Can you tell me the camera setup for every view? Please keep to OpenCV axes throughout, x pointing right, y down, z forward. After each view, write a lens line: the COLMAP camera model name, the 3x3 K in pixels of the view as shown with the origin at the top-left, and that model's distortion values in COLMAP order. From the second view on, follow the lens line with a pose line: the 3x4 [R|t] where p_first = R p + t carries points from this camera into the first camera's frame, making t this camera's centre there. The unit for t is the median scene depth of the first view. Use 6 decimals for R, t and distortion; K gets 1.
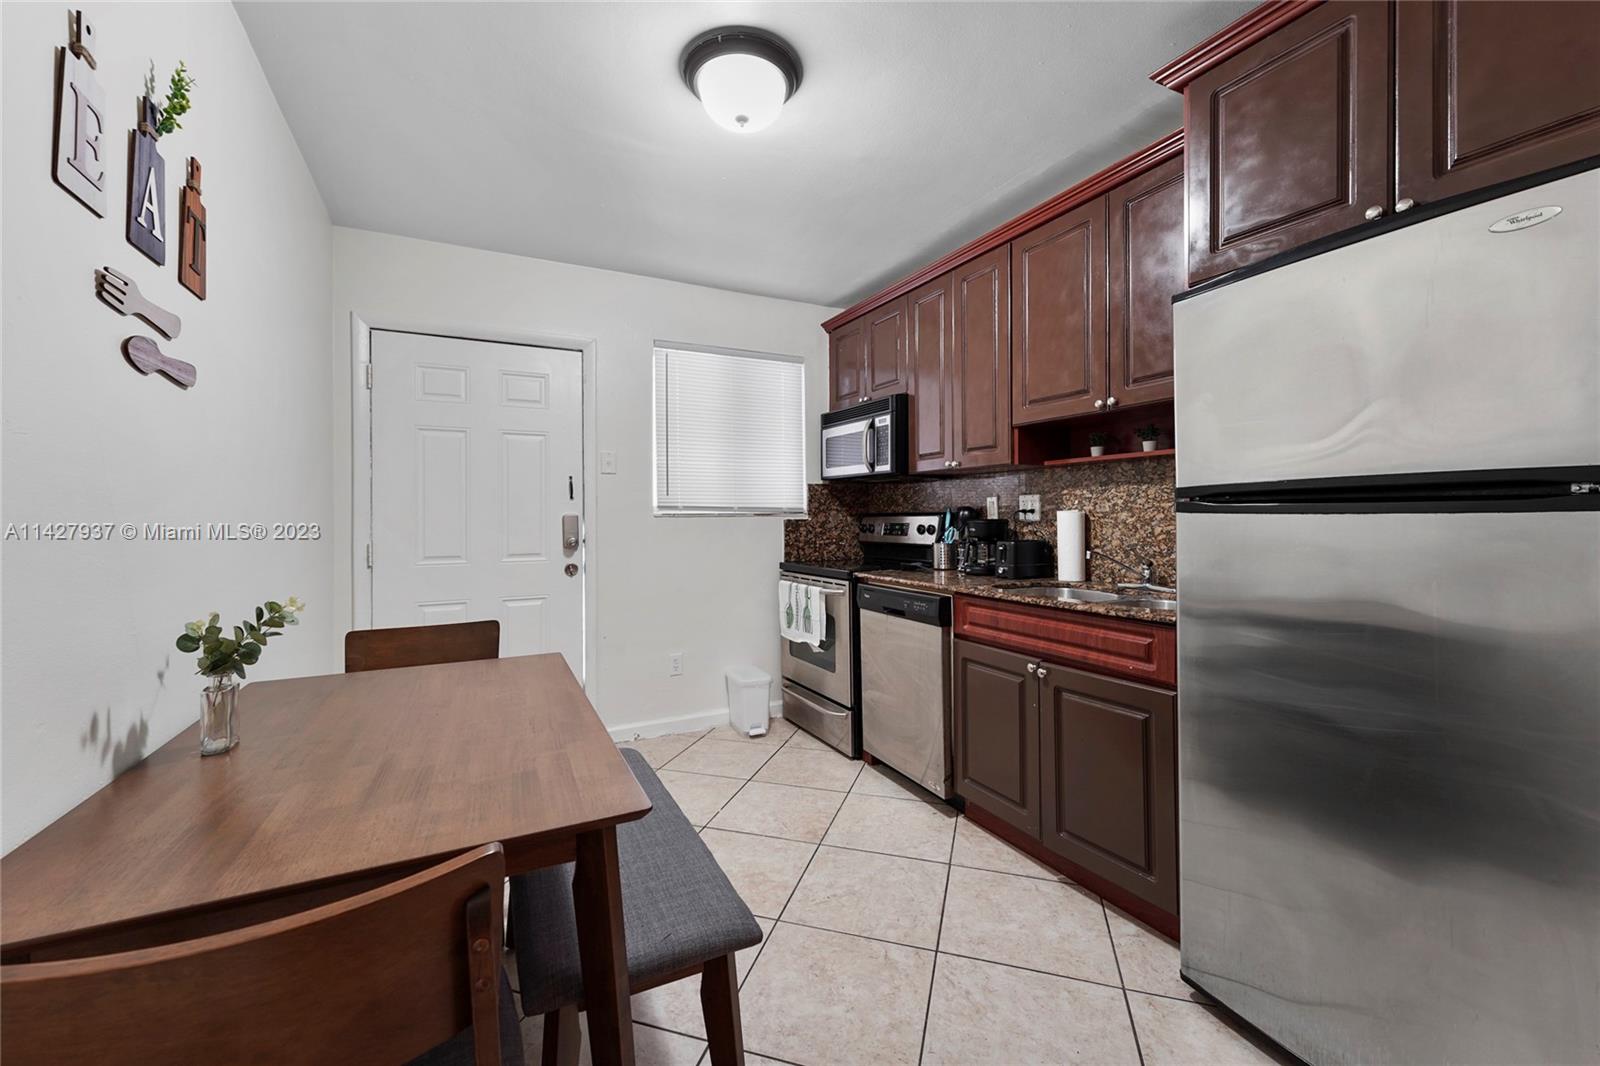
lens RADIAL K [[644.2, 0, 795.5], [0, 644.2, 511.3], [0, 0, 1]] dist [0.001425, 0.000047]
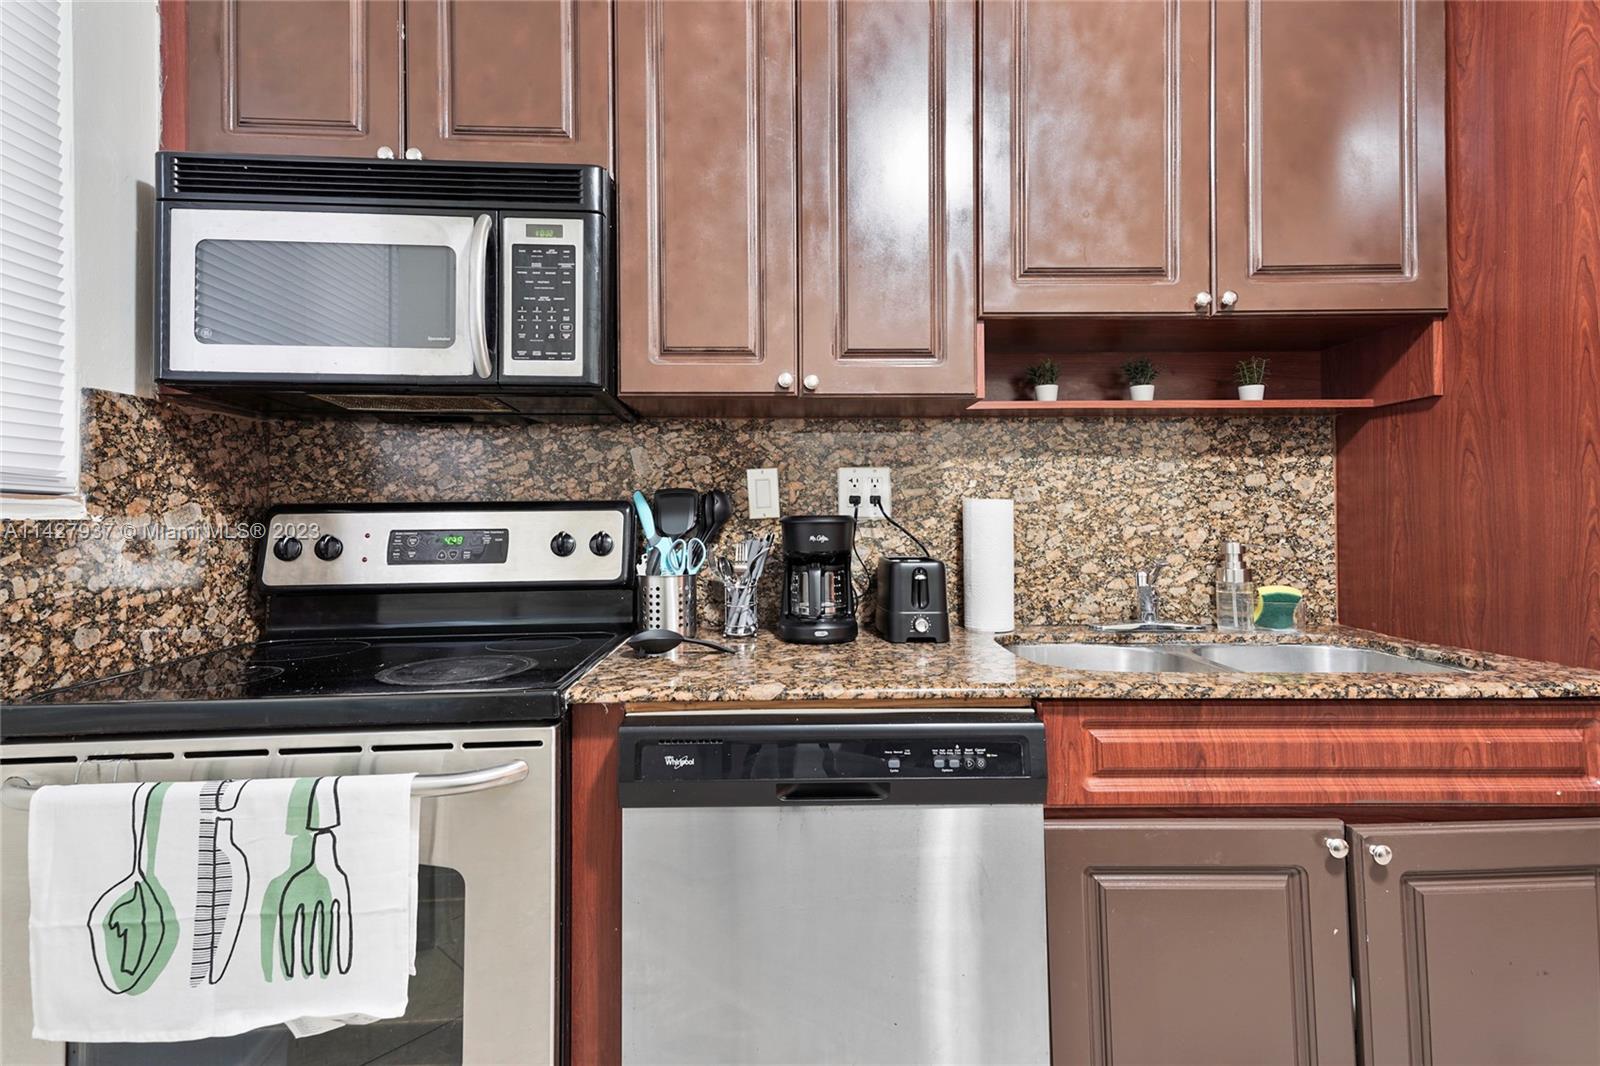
lens RADIAL K [[768.0, 0, 796.4], [0, 768.0, 498.3], [0, 0, 1]] dist [0.058923, -0.020734]
pose [[0.428093, 0.028011, 0.903300, -0.203511], [-0.002625, 0.999554, -0.029752, 0.016489], [-0.903731, 0.010366, 0.427976, 0.793078]]
